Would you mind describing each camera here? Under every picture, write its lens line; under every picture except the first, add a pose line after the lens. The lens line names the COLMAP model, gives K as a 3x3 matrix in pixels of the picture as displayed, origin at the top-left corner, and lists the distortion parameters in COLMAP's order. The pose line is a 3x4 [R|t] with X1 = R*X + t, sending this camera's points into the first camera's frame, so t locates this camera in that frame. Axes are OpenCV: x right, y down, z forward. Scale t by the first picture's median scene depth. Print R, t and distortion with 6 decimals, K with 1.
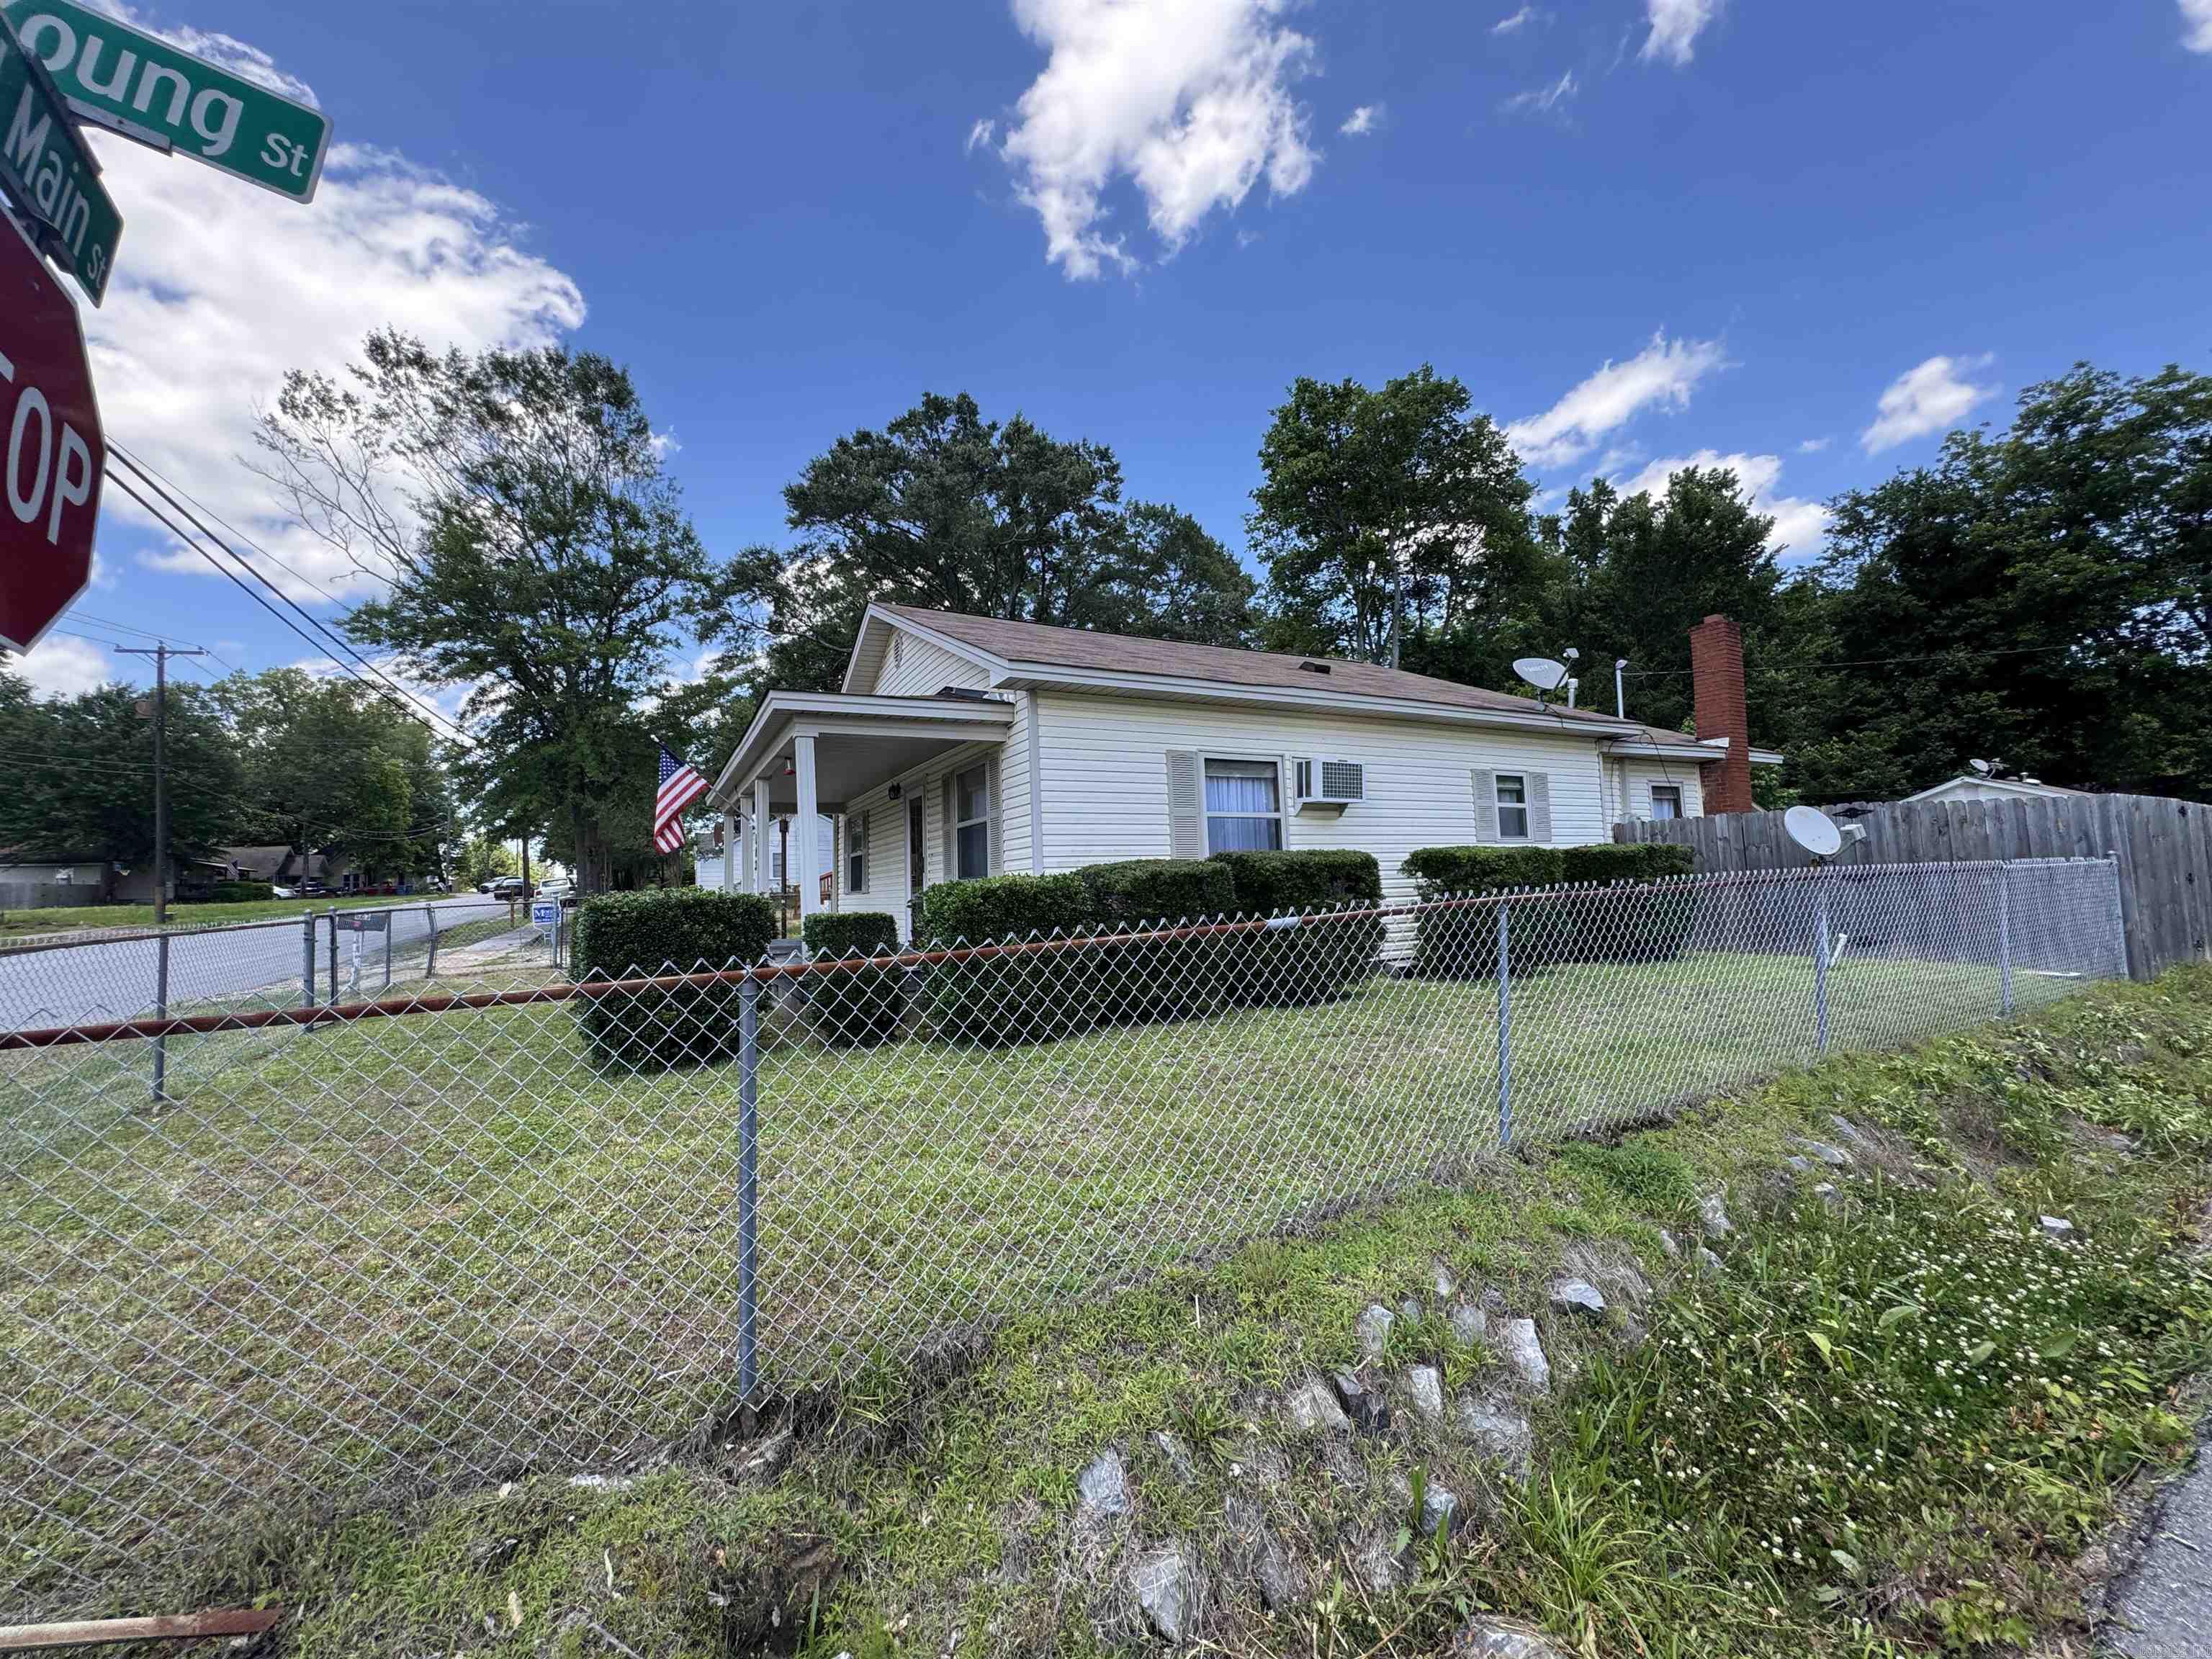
lens RADIAL K [[881.0, 0, 1105.3], [0, 881.0, 832.9], [0, 0, 1]] dist [-0.000490, -0.000717]
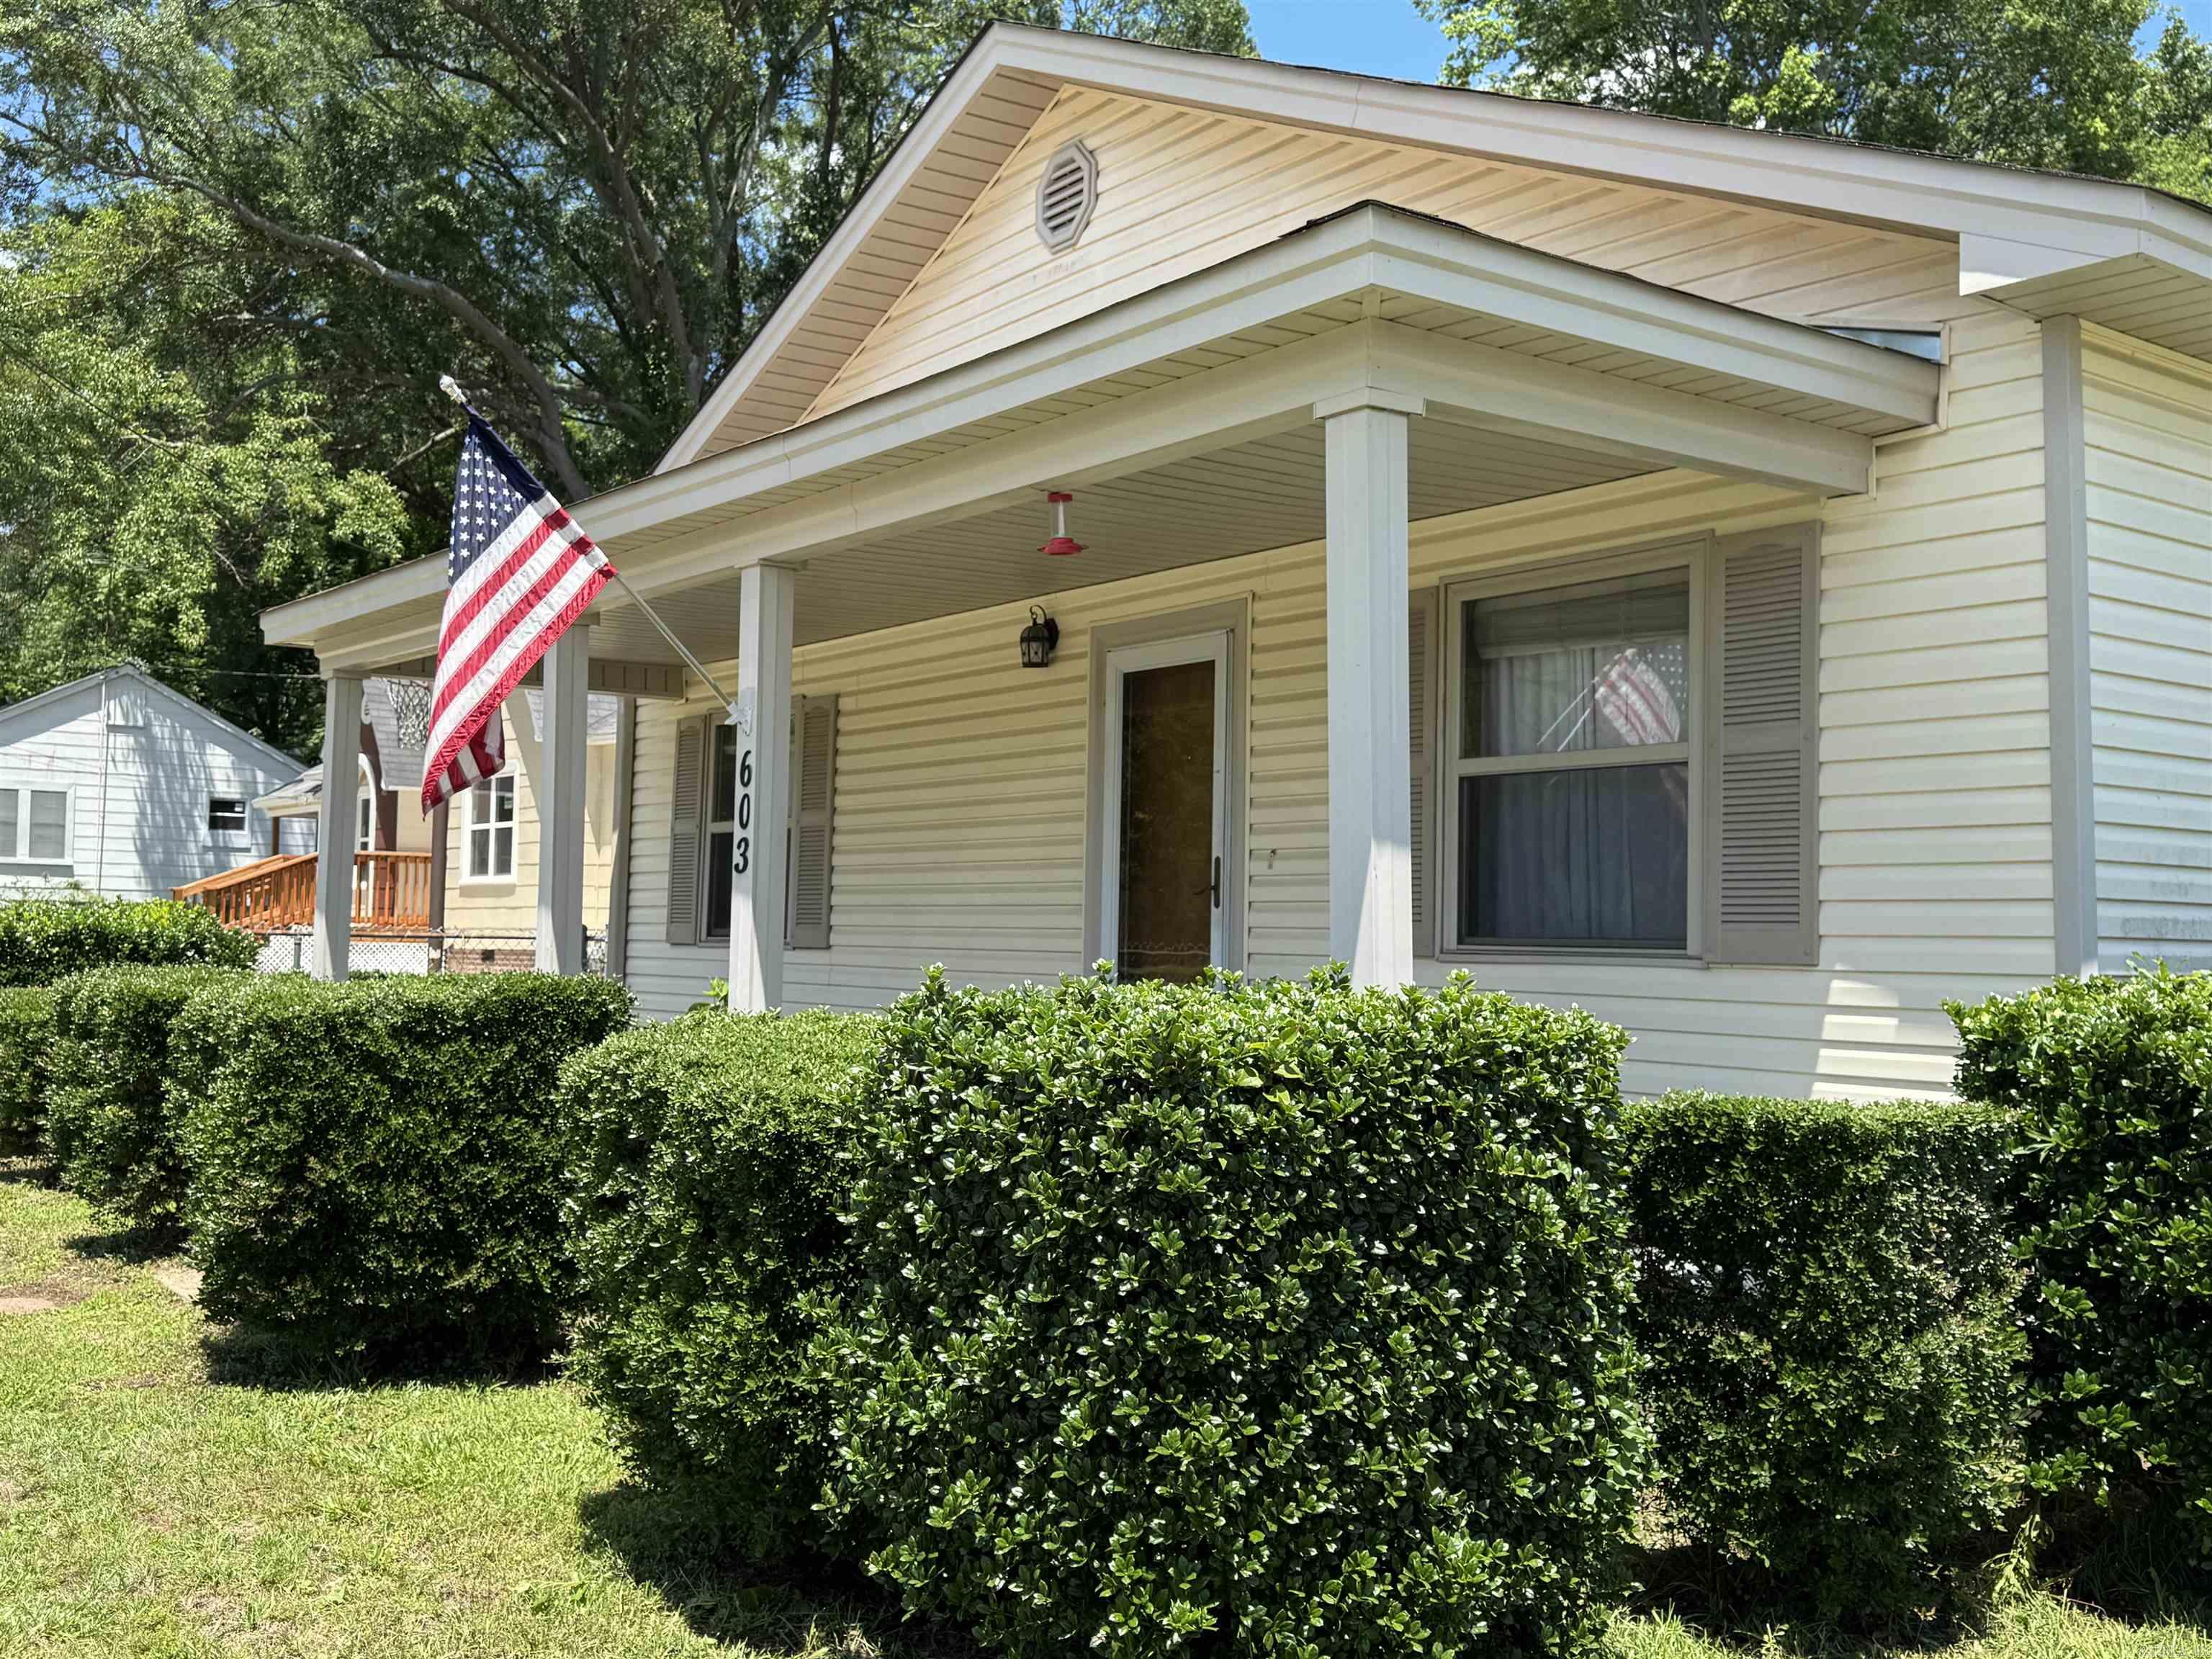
lens RADIAL K [[2164.5, 0, 1098.4], [0, 2164.5, 825.9], [0, 0, 1]] dist [0.164154, -0.341325]
pose [[0.986627, 0.057547, 0.152499, -0.158306], [-0.058582, 0.998280, 0.002298, 0.006456], [-0.152105, -0.011201, 0.988301, 0.109414]]
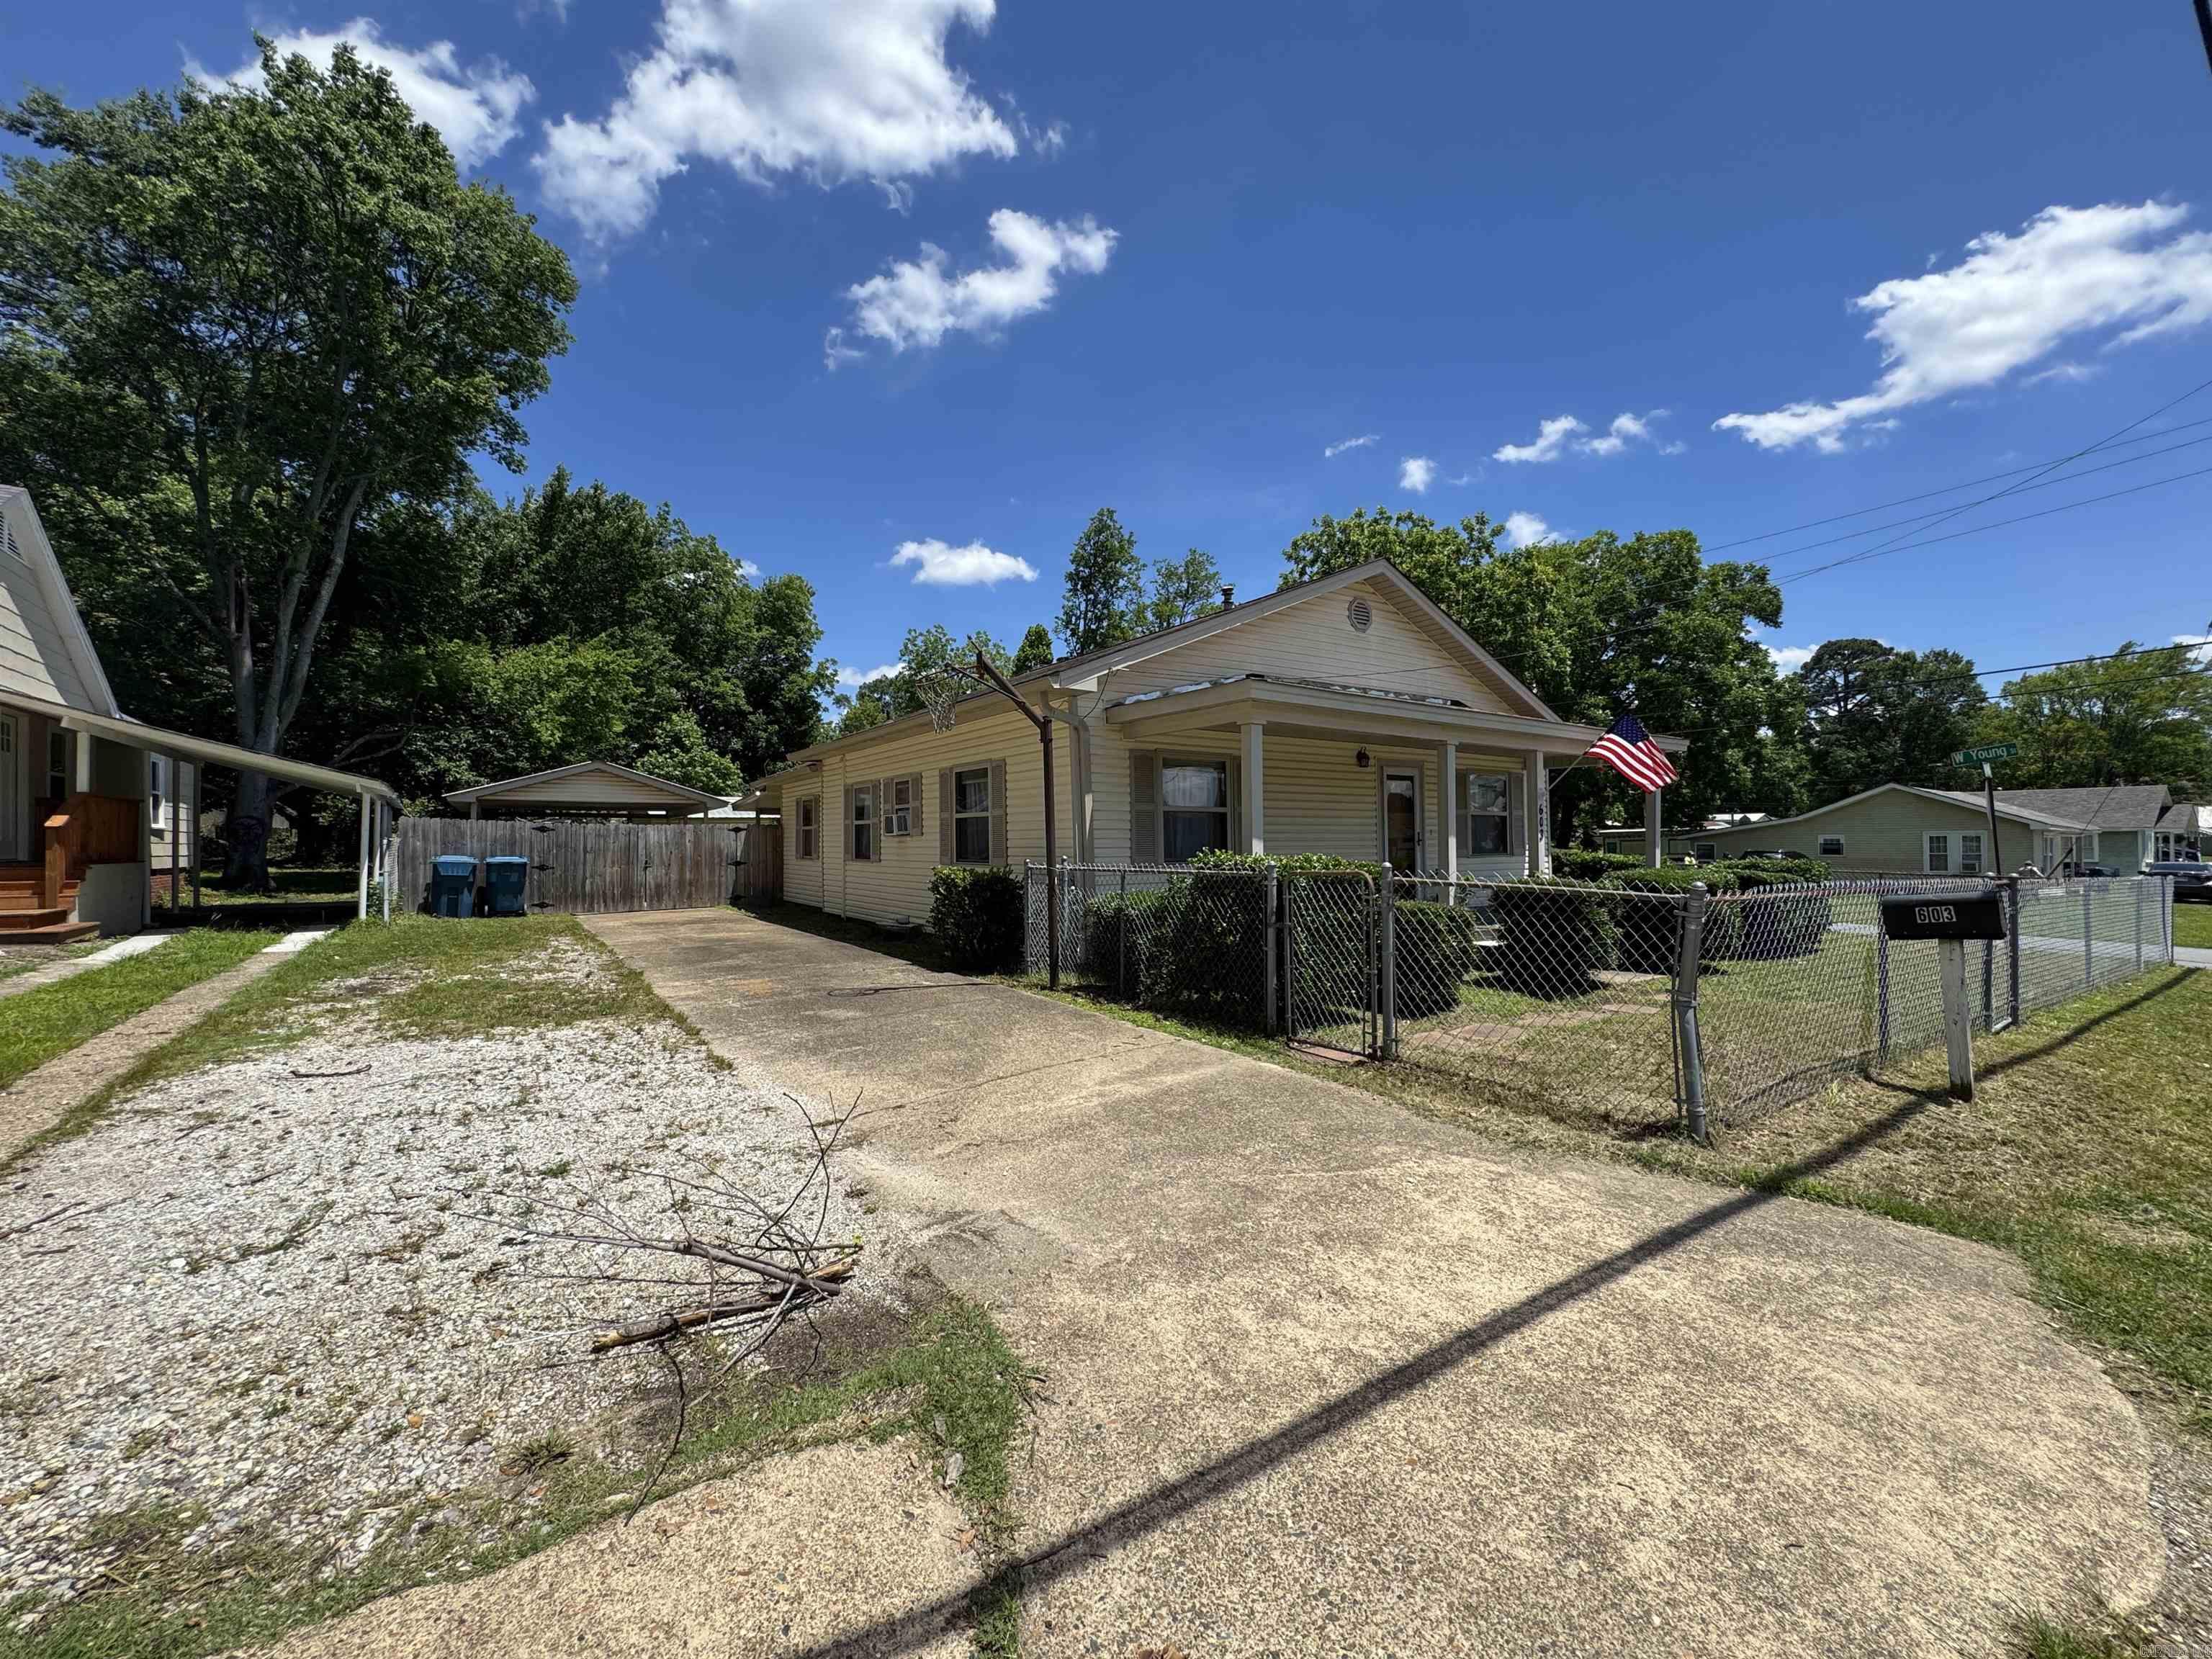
lens RADIAL K [[881.0, 0, 1105.3], [0, 881.0, 832.9], [0, 0, 1]] dist [-0.000490, -0.000717]
pose [[-0.122835, 0.044758, 0.991417, -0.551765], [-0.052975, 0.997263, -0.051586, 0.045396], [-0.991012, -0.058857, -0.120128, 0.668808]]
